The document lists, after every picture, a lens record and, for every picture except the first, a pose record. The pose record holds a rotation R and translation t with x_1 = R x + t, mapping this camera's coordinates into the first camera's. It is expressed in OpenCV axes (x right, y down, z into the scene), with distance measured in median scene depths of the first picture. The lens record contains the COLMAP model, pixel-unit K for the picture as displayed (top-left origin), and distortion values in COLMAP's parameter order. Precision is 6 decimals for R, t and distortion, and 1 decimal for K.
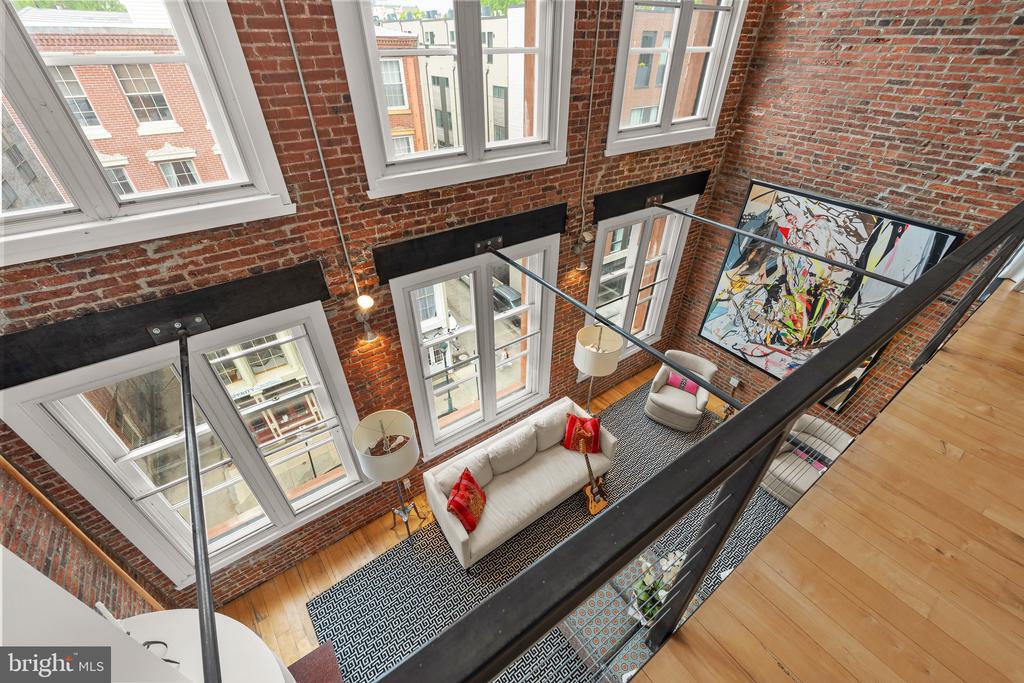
lens RADIAL K [[410.4, 0, 512.0], [0, 410.4, 341.5], [0, 0, 1]] dist [-0.001171, -0.000227]
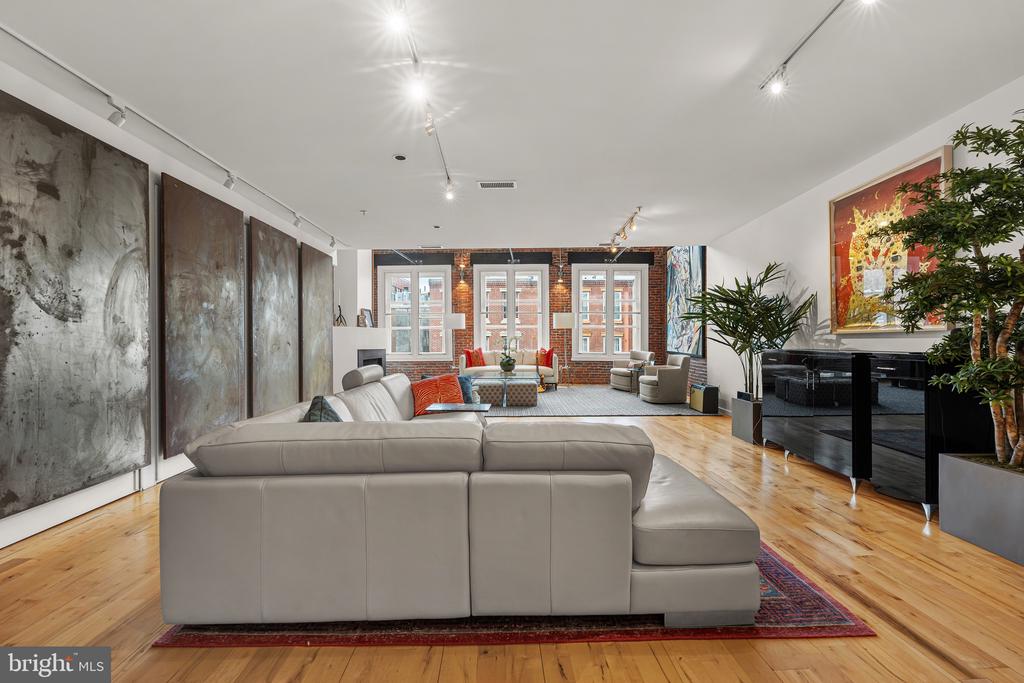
lens RADIAL K [[415.7, 0, 515.0], [0, 415.7, 342.5], [0, 0, 1]] dist [0.000715, -0.000053]
pose [[0.796202, 0.001413, -0.605029, 1.396542], [-0.353857, 0.812221, -0.463770, 1.267107], [0.490762, 0.583348, 0.647192, -0.377859]]
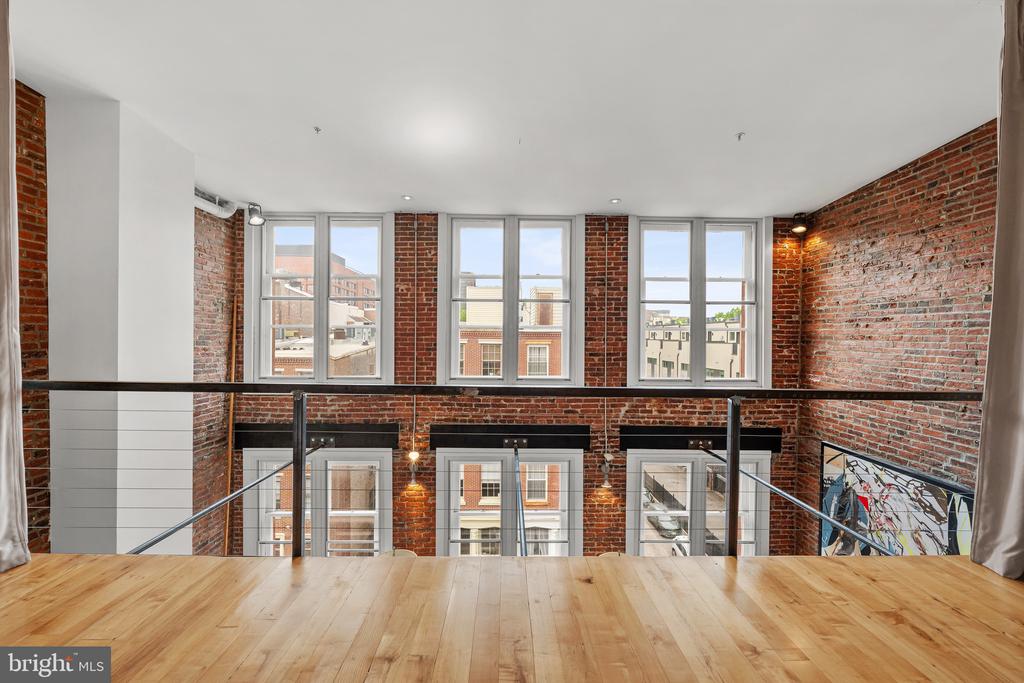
lens RADIAL K [[415.7, 0, 515.0], [0, 415.7, 342.5], [0, 0, 1]] dist [0.000715, -0.000053]
pose [[0.830511, 0.011317, -0.556888, 0.627023], [-0.334914, 0.809021, -0.483031, 0.142604], [0.445067, 0.587671, 0.675690, -0.111272]]
